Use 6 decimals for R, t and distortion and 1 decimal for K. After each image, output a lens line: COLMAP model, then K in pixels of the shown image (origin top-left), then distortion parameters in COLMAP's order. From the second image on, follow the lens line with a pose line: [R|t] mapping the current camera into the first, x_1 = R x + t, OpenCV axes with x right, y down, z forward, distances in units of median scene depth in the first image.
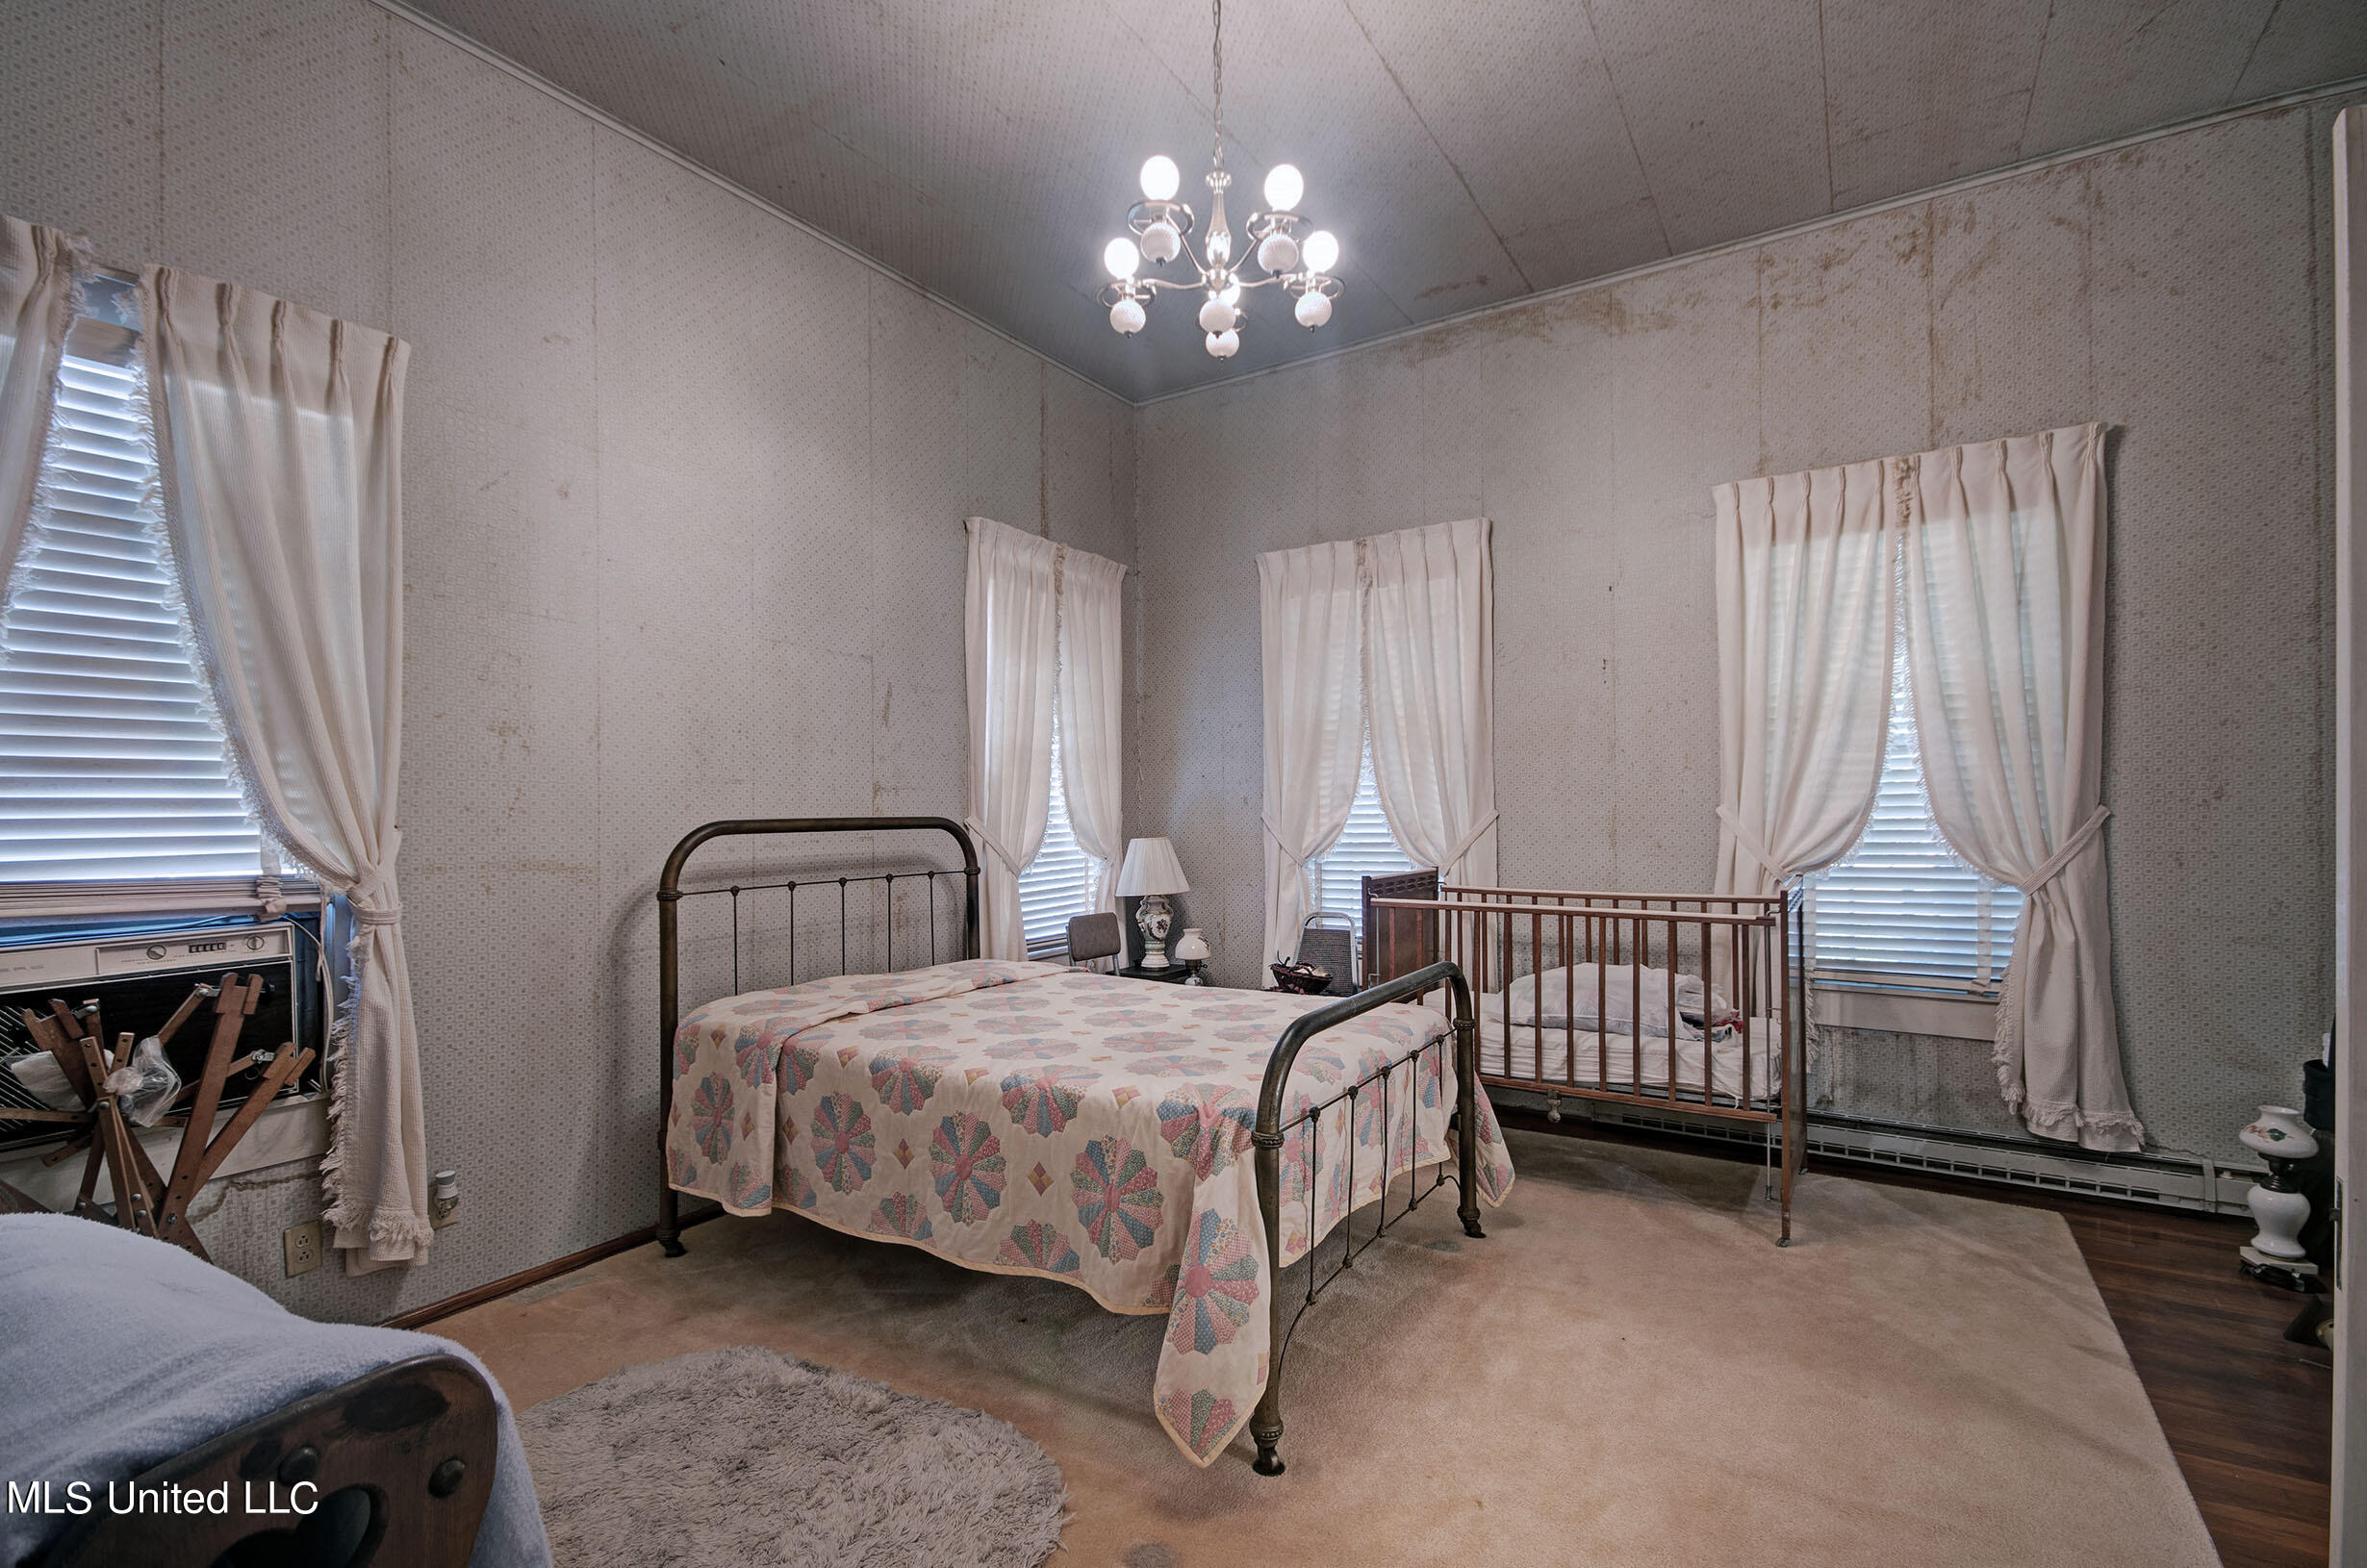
lens RADIAL K [[1087.8, 0, 1180.4], [0, 1087.8, 800.5], [0, 0, 1]] dist [-0.002004, -0.000508]
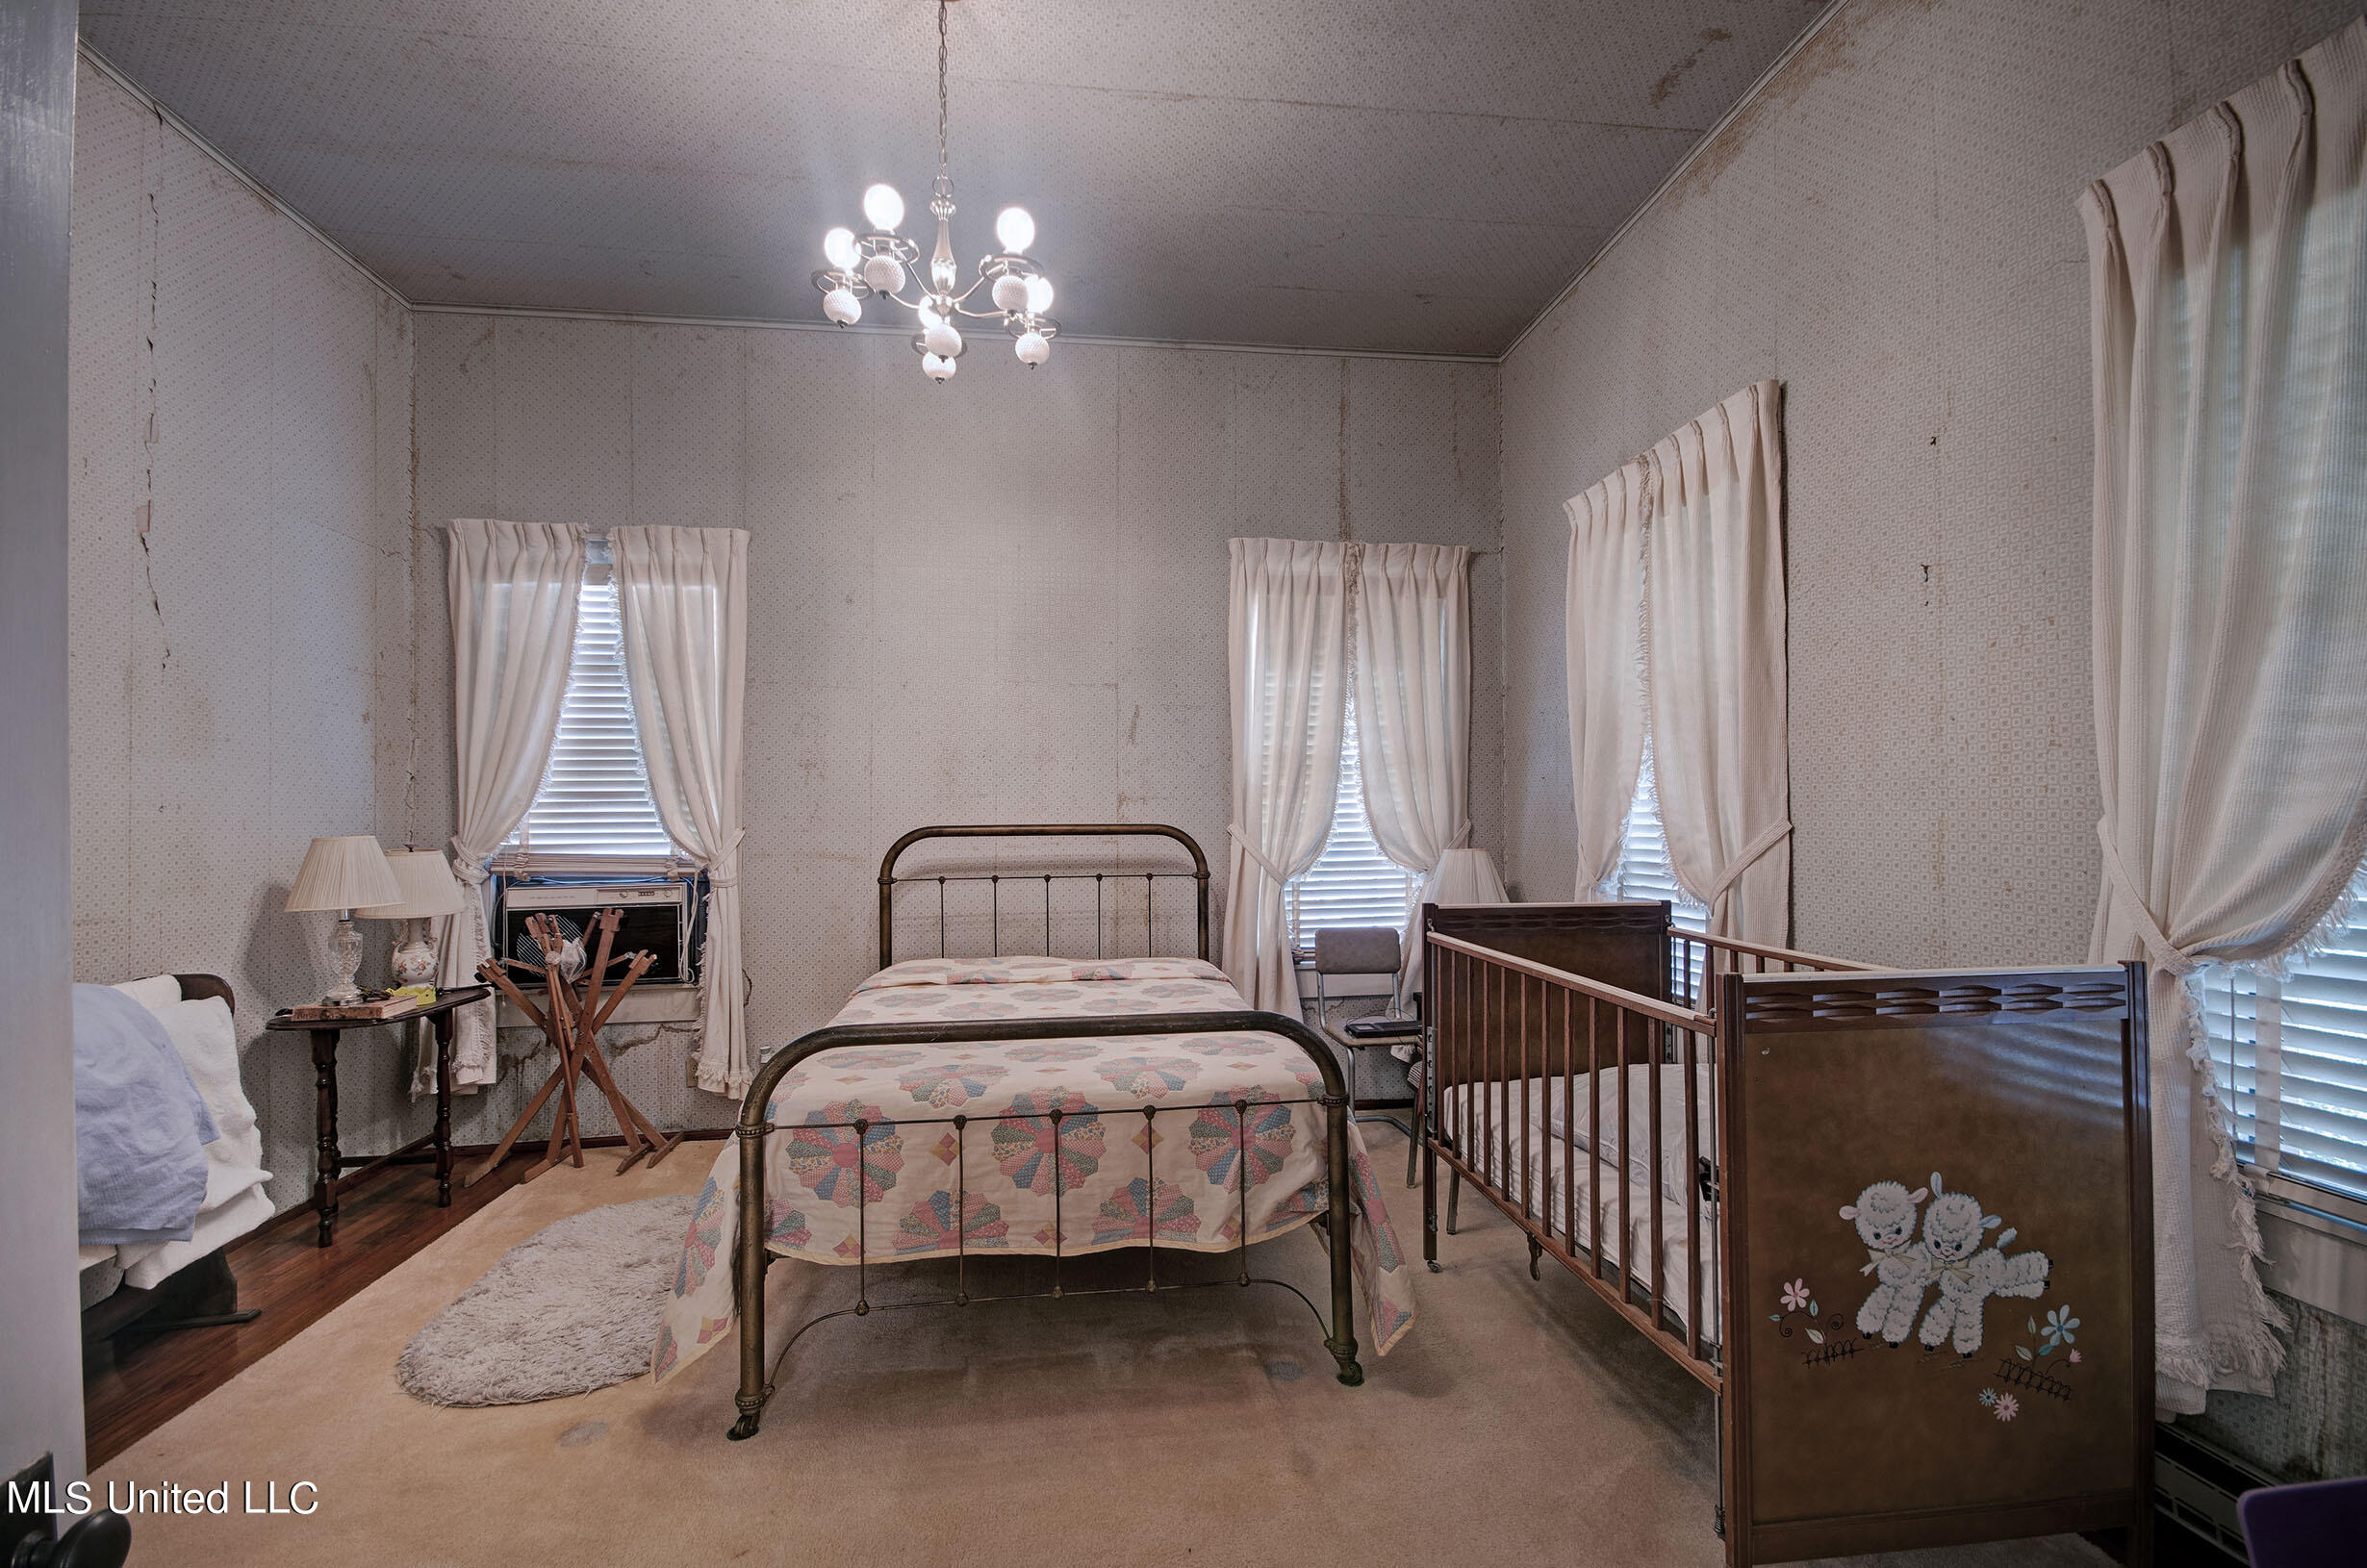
lens RADIAL K [[1041.5, 0, 1193.5], [0, 1041.5, 807.3], [0, 0, 1]] dist [-0.010205, -0.000650]
pose [[0.632614, -0.004115, -0.774456, 0.652930], [0.006854, 0.999976, 0.000285, -0.002254], [0.774437, -0.005488, 0.632628, 0.388004]]
